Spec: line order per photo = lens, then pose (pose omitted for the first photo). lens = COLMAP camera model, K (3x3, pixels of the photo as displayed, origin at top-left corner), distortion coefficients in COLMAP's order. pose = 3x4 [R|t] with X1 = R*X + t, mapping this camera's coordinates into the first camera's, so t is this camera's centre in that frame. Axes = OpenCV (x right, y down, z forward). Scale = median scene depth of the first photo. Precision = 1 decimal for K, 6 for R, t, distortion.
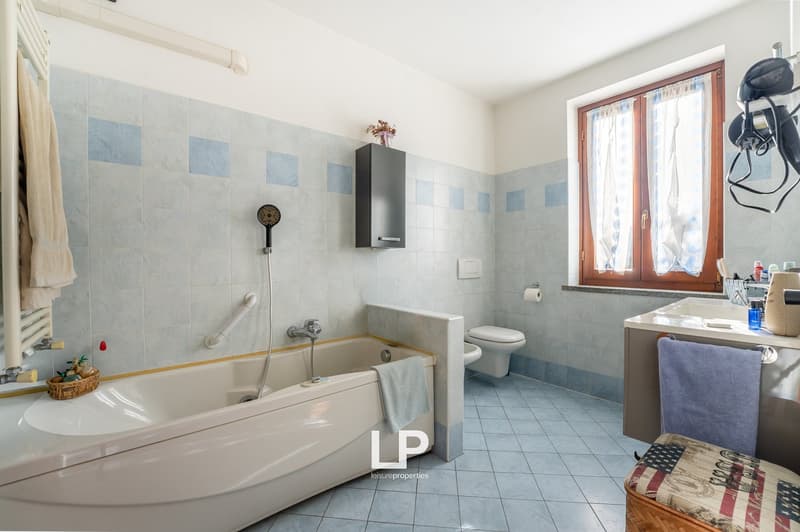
lens RADIAL K [[330.0, 0, 410.2], [0, 330.0, 267.1], [0, 0, 1]] dist [-0.028249, 0.001150]
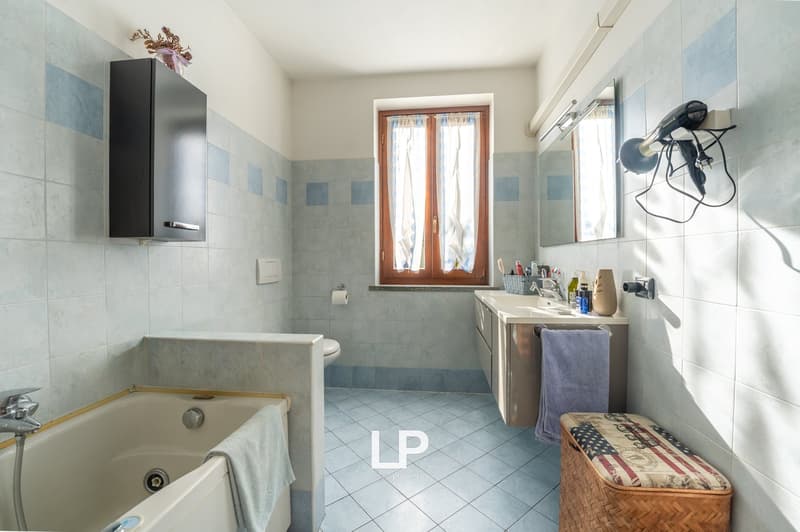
lens RADIAL K [[330.0, 0, 400.6], [0, 330.0, 265.7], [0, 0, 1]] dist [-0.028249, 0.001150]
pose [[0.721202, -0.011408, 0.692631, -0.188450], [0.014637, 0.999892, 0.001228, -0.005220], [-0.692570, 0.009252, 0.721292, 0.273072]]
